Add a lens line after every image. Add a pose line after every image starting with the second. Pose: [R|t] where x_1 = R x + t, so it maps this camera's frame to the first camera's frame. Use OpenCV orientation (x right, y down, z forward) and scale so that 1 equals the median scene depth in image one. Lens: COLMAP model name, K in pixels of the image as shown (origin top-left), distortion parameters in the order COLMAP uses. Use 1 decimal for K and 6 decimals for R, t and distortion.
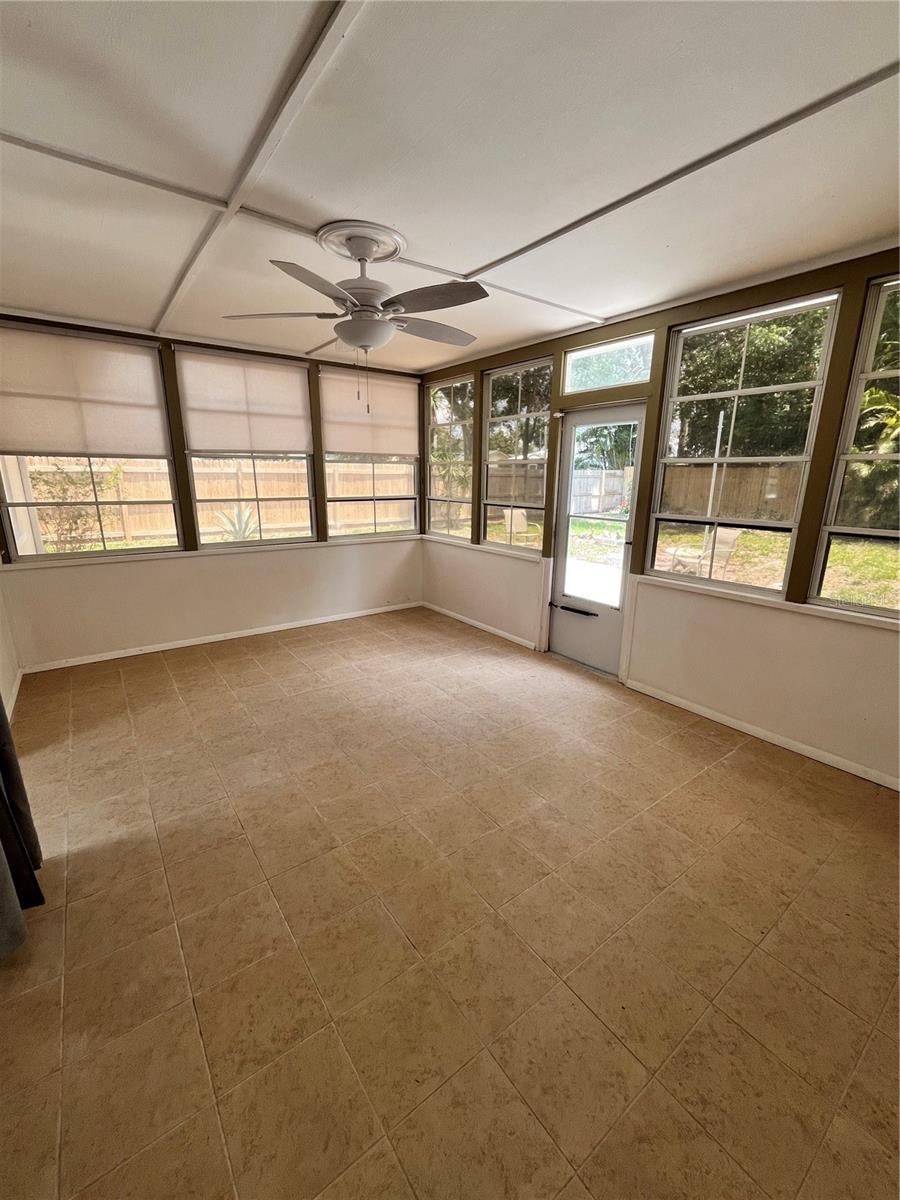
lens RADIAL K [[487.4, 0, 450.0], [0, 487.4, 600.0], [0, 0, 1]] dist [-0.002609, -0.000147]
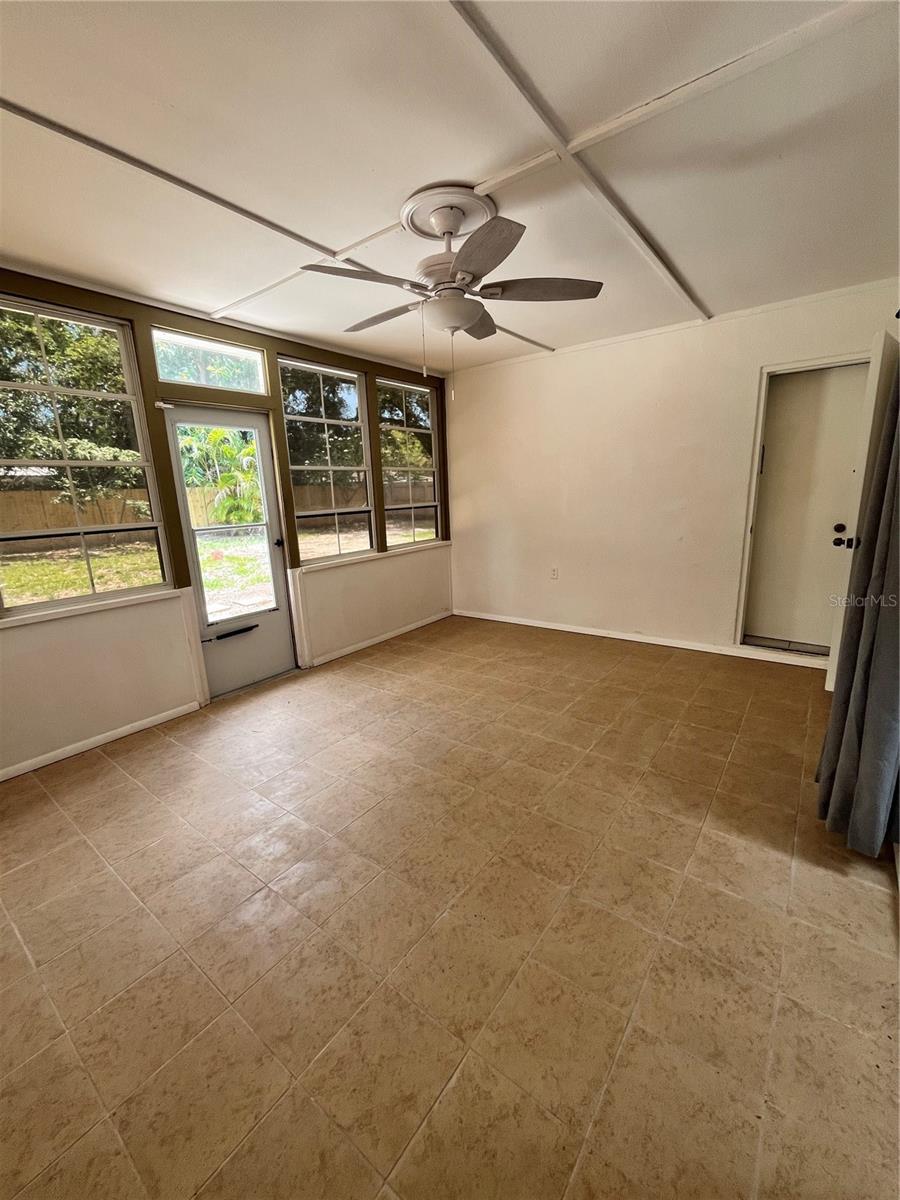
lens RADIAL K [[487.4, 0, 450.0], [0, 487.4, 600.0], [0, 0, 1]] dist [-0.002609, -0.000147]
pose [[-0.276806, -0.212205, 0.937202, -0.812412], [0.272951, 0.917775, 0.288423, -0.220848], [-0.921345, 0.335647, -0.196124, 0.959308]]
